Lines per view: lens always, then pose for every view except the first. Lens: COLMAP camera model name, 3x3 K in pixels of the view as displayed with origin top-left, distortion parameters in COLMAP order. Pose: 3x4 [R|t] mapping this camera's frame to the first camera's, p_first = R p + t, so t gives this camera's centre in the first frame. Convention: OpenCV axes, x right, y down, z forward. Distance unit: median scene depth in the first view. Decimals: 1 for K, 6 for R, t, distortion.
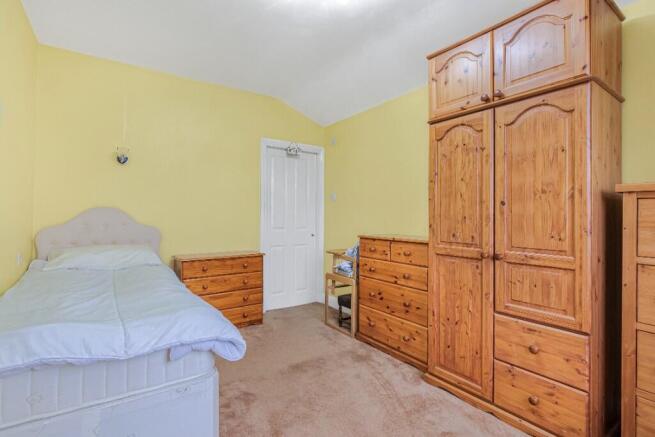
lens RADIAL K [[311.1, 0, 330.4], [0, 311.1, 217.2], [0, 0, 1]] dist [0.002390, 0.001056]
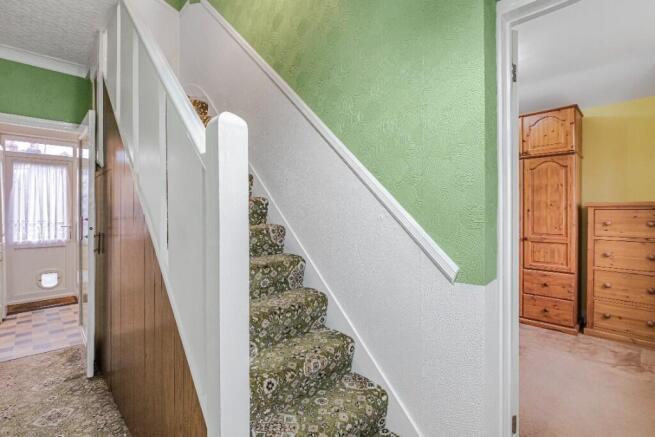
lens RADIAL K [[311.1, 0, 323.8], [0, 311.1, 217.4], [0, 0, 1]] dist [0.002390, 0.001056]
pose [[0.986027, -0.004702, 0.166521, -1.099348], [0.002992, 0.999940, 0.010515, -0.029632], [-0.166561, -0.009870, 0.985982, -0.734328]]
